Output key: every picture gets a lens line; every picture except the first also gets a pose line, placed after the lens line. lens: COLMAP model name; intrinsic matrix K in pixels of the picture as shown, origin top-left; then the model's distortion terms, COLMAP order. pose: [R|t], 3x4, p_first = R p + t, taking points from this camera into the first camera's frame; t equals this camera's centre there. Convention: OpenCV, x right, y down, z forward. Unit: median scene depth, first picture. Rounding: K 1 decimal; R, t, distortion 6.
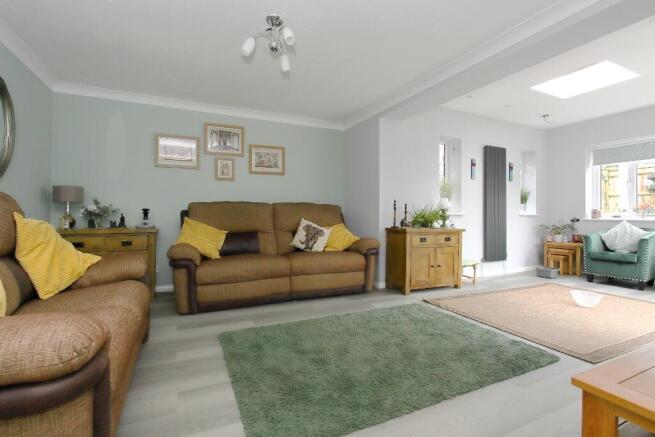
lens RADIAL K [[307.9, 0, 331.4], [0, 307.9, 217.5], [0, 0, 1]] dist [-0.006216, -0.001141]
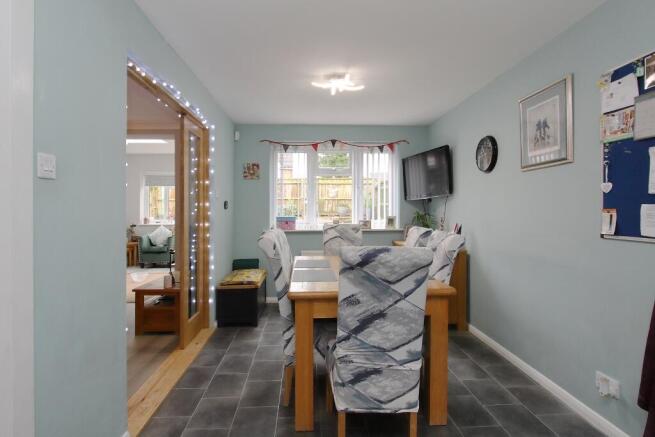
lens RADIAL K [[366.4, 0, 326.6], [0, 366.4, 199.8], [0, 0, 1]] dist [-0.003726, -0.000372]
pose [[0.401950, 0.021969, 0.915398, -0.471699], [0.010963, 0.999525, -0.028802, -0.064537], [-0.915596, 0.021613, 0.401518, -0.594198]]
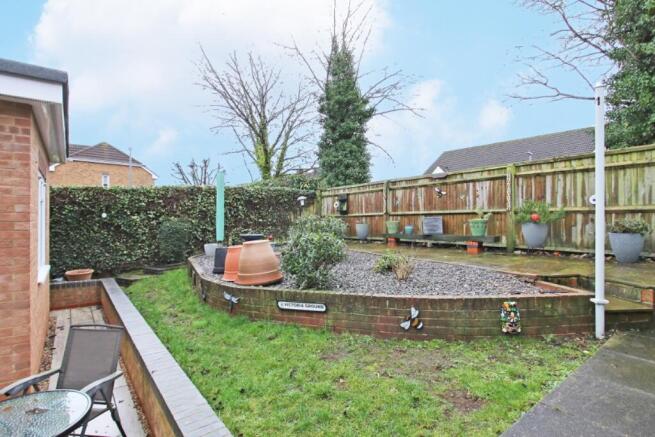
lens RADIAL K [[328.2, 0, 327.5], [0, 328.2, 218.1], [0, 0, 1]] dist [-0.016897, 0.002155]
pose [[0.979784, 0.008801, 0.199866, 2.006002], [-0.005413, 0.999832, -0.017492, -0.131459], [-0.199986, 0.016056, 0.979667, -0.071969]]
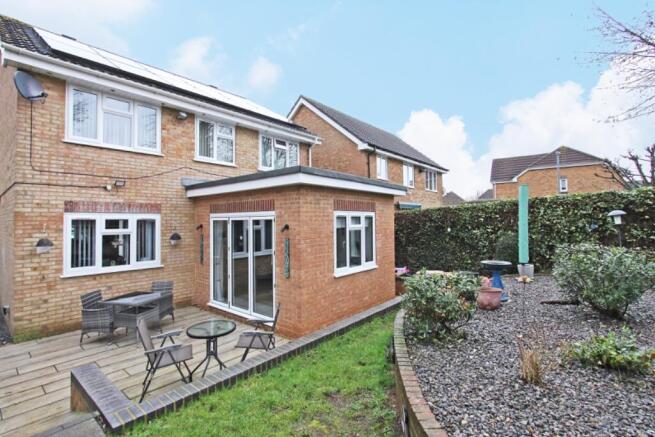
lens RADIAL K [[307.9, 0, 323.3], [0, 307.9, 215.5], [0, 0, 1]] dist [-0.006216, -0.001141]
pose [[0.388257, -0.011847, -0.921475, 2.818309], [-0.003066, 0.999895, -0.014147, -0.245033], [0.921546, 0.008318, 0.388180, 0.354510]]
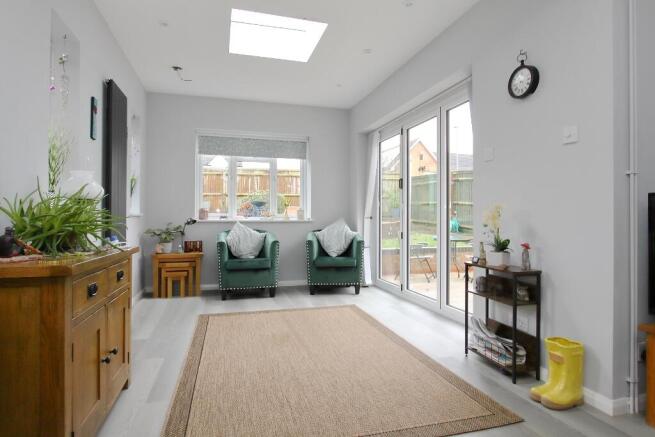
lens RADIAL K [[366.4, 0, 328.0], [0, 366.4, 212.1], [0, 0, 1]] dist [-0.003726, -0.000372]
pose [[0.186734, 0.014046, 0.982310, -0.034695], [0.005572, 0.999867, -0.015356, -0.000066], [-0.982395, 0.008341, 0.186631, 0.621307]]
